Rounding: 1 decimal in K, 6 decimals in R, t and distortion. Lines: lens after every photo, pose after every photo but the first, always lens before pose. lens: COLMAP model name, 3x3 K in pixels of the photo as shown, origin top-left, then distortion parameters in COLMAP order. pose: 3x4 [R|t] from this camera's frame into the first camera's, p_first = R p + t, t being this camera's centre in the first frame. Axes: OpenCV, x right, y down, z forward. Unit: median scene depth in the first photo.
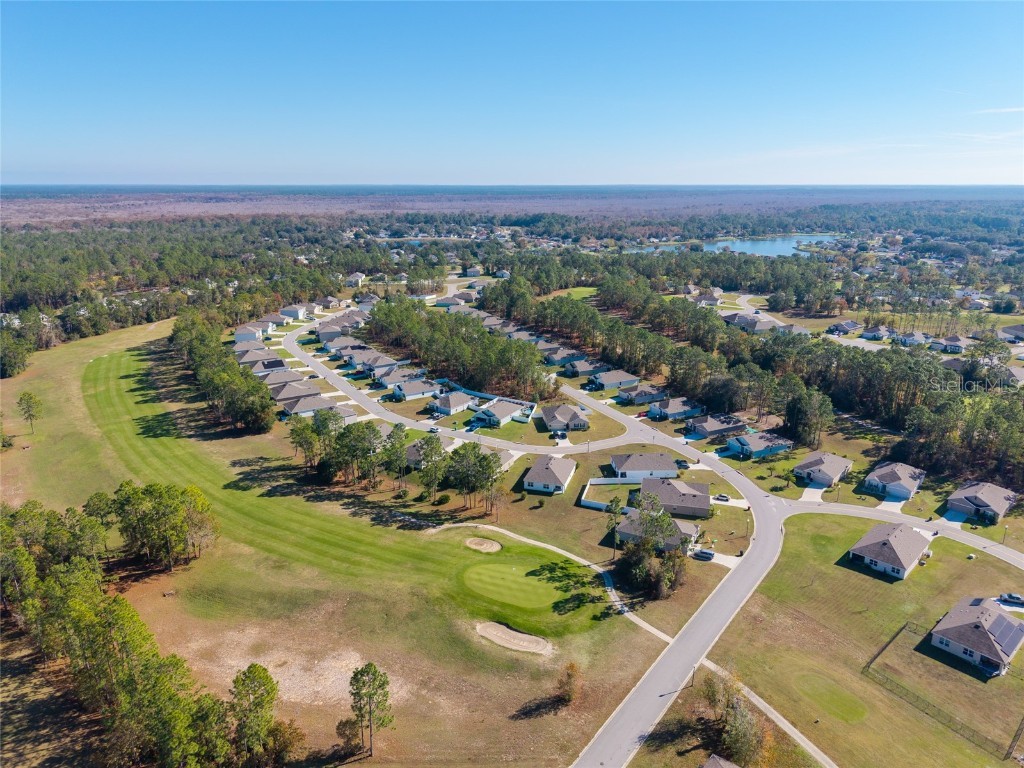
lens RADIAL K [[687.4, 0, 510.2], [0, 687.4, 382.5], [0, 0, 1]] dist [0.041345, -0.044550]
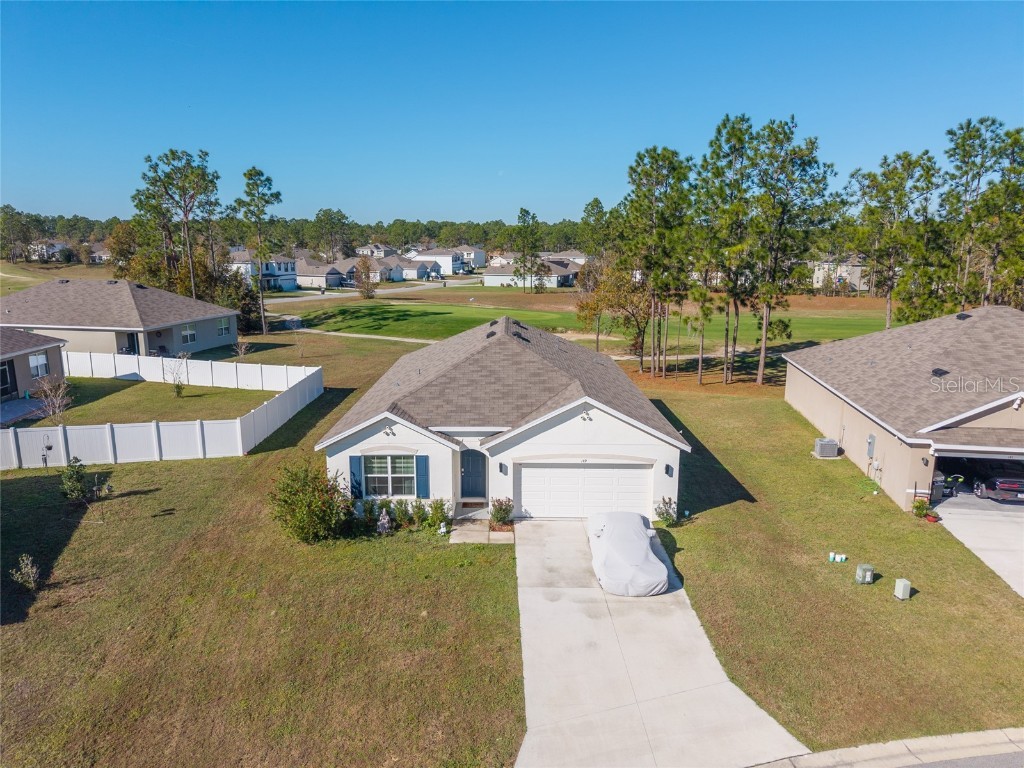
lens RADIAL K [[687.4, 0, 506.2], [0, 687.4, 380.8], [0, 0, 1]] dist [0.041345, -0.044550]
pose [[-0.959766, 0.061387, -0.274008, 0.104722], [-0.075191, 0.883993, 0.461414, 0.056916], [0.270546, 0.463453, -0.843811, 1.179393]]
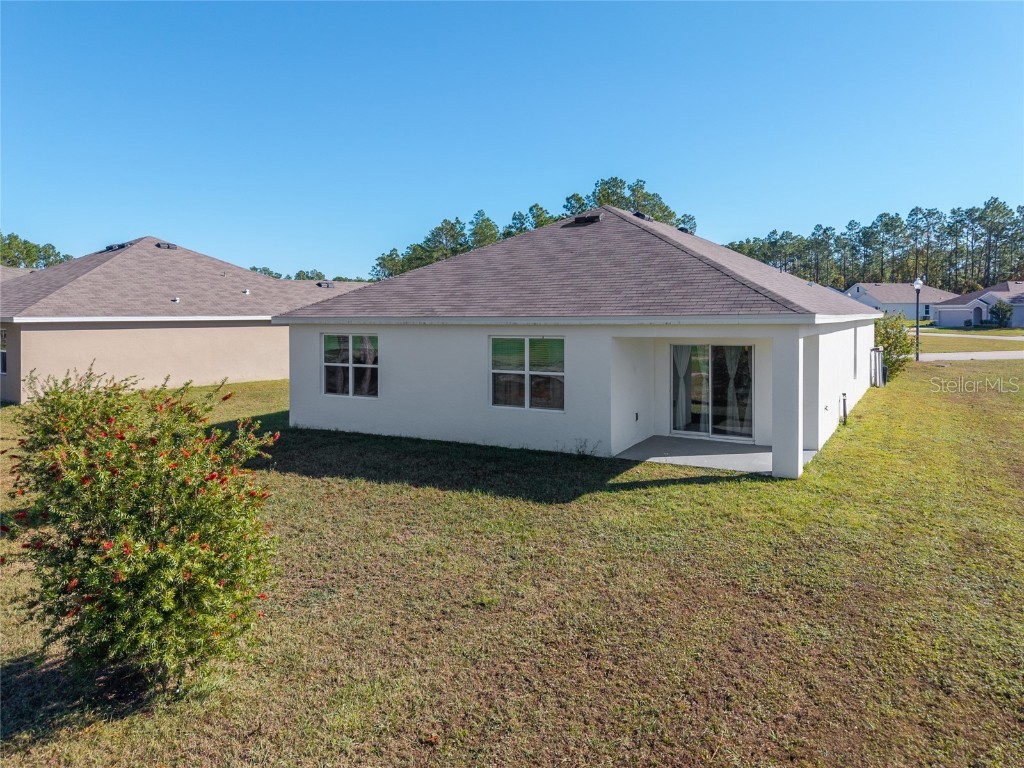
lens RADIAL K [[687.4, 0, 512.3], [0, 687.4, 357.3], [0, 0, 1]] dist [0.041345, -0.044550]
pose [[0.969191, -0.005195, -0.246255, 0.068278], [-0.051456, 0.973447, -0.223053, 0.166265], [0.240875, 0.228852, 0.943189, 0.939209]]
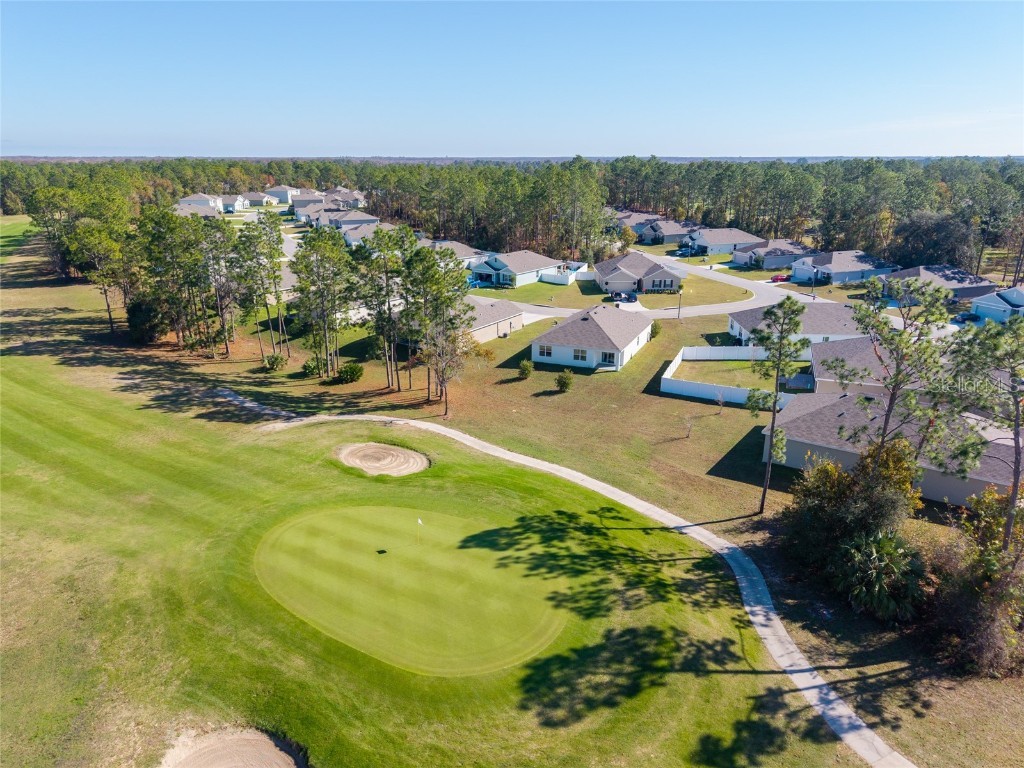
lens RADIAL K [[687.4, 0, 504.3], [0, 687.4, 389.9], [0, 0, 1]] dist [0.041345, -0.044550]
pose [[0.991978, 0.032805, -0.122081, 0.058701], [-0.027976, 0.998765, 0.041058, 0.157669], [0.123277, -0.037313, 0.991671, 0.559954]]
